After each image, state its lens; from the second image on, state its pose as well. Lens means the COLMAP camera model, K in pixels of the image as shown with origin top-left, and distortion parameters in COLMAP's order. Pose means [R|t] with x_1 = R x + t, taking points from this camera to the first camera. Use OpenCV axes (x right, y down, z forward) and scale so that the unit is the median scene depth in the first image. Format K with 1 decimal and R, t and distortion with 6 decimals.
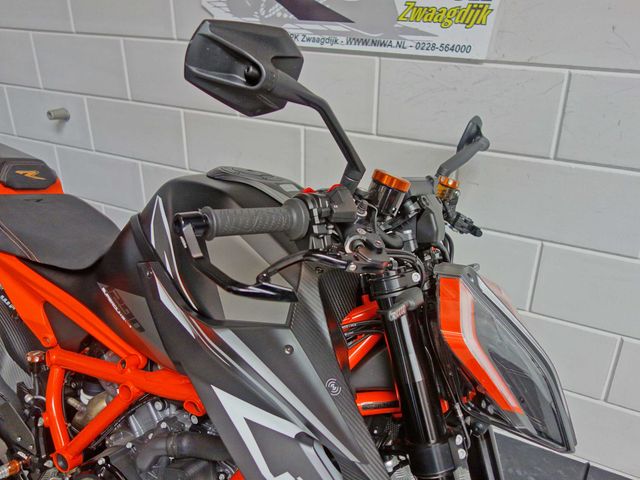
lens RADIAL K [[564.8, 0, 320.0], [0, 564.8, 240.0], [0, 0, 1]] dist [0.005510, 0.011254]
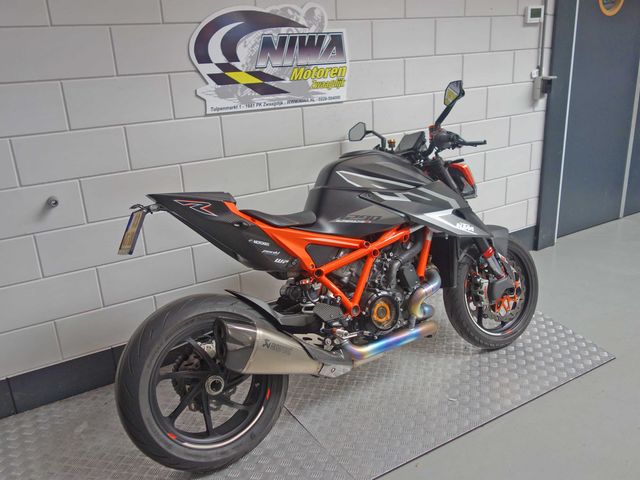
lens RADIAL K [[564.8, 0, 320.0], [0, 564.8, 240.0], [0, 0, 1]] dist [0.005510, 0.011254]
pose [[0.494146, -0.308719, 0.812719, -1.964948], [0.408230, 0.907753, 0.096609, -0.069103], [-0.767573, 0.284037, 0.574591, -0.105007]]
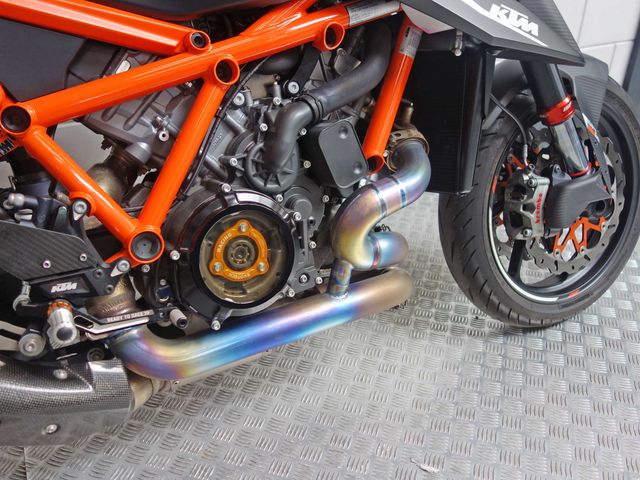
lens RADIAL K [[564.8, 0, 320.0], [0, 564.8, 240.0], [0, 0, 1]] dist [0.005510, 0.011254]
pose [[0.541152, -0.425920, 0.725084, -0.775931], [0.355711, 0.897246, 0.261572, 0.278570], [-0.761987, 0.116369, 0.637051, 0.426924]]
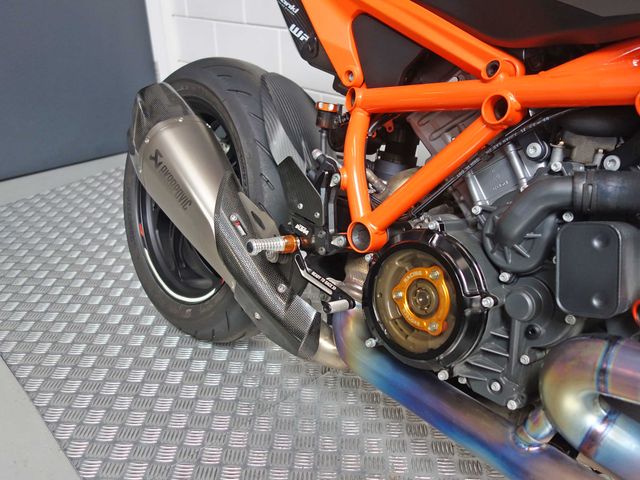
lens RADIAL K [[564.8, 0, 320.0], [0, 564.8, 240.0], [0, 0, 1]] dist [0.005510, 0.011254]
pose [[0.945147, 0.124384, -0.302035, -0.282625], [-0.114700, 0.992158, 0.049664, 0.354282], [0.305843, -0.012296, 0.952002, 0.318006]]
